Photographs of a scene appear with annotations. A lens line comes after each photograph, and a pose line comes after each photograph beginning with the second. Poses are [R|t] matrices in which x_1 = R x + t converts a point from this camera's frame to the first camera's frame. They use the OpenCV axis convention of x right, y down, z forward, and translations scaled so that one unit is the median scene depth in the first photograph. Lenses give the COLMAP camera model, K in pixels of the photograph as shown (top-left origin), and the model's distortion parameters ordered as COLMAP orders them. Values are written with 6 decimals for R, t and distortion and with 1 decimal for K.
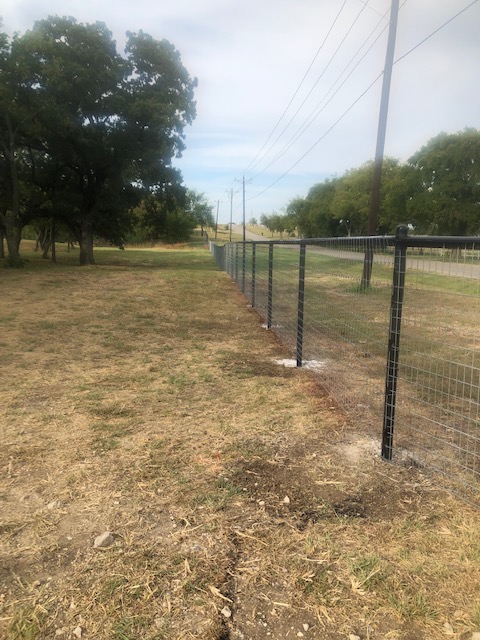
lens RADIAL K [[522.2, 0, 243.0], [0, 522.2, 325.8], [0, 0, 1]] dist [0.039628, -0.014580]
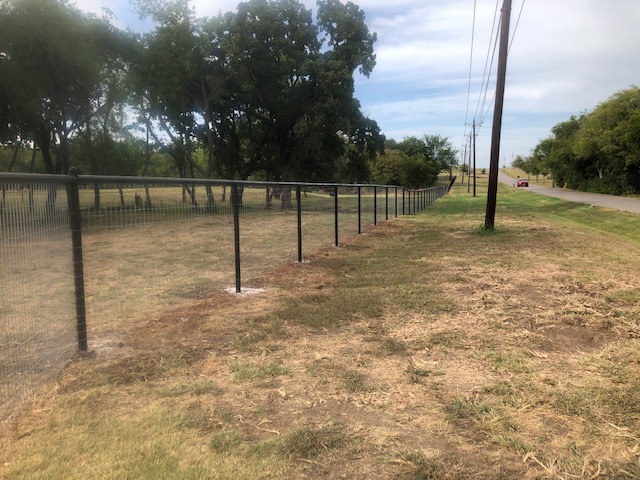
lens RADIAL K [[522.2, 0, 320.0], [0, 522.2, 240.0], [0, 0, 1]] dist [0.039628, -0.014580]
pose [[0.943637, 0.012685, -0.330739, 0.153187], [-0.032700, 0.997950, -0.055022, 0.004854], [0.329363, 0.062736, 0.942117, -0.005558]]
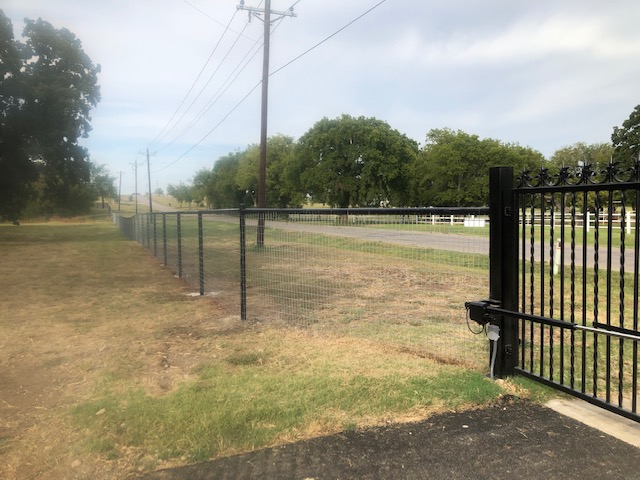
lens RADIAL K [[522.2, 0, 320.0], [0, 522.2, 240.0], [0, 0, 1]] dist [0.039628, -0.014580]
pose [[0.950639, -0.042679, 0.307349, -0.005218], [0.074270, 0.993001, -0.091827, 0.019047], [-0.301279, 0.110121, 0.947156, -0.119009]]
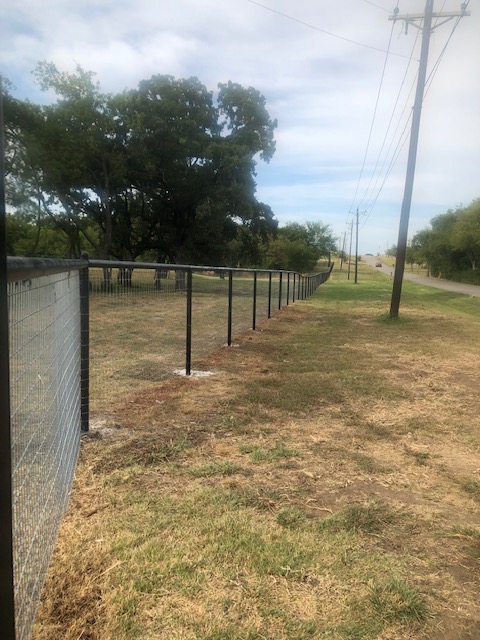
lens RADIAL K [[522.2, 0, 243.0], [0, 522.2, 325.8], [0, 0, 1]] dist [0.039628, -0.014580]
pose [[0.968472, 0.040079, -0.245876, 0.119152], [-0.054301, 0.997204, -0.051338, 0.004955], [0.243131, 0.063071, 0.967941, -0.023653]]
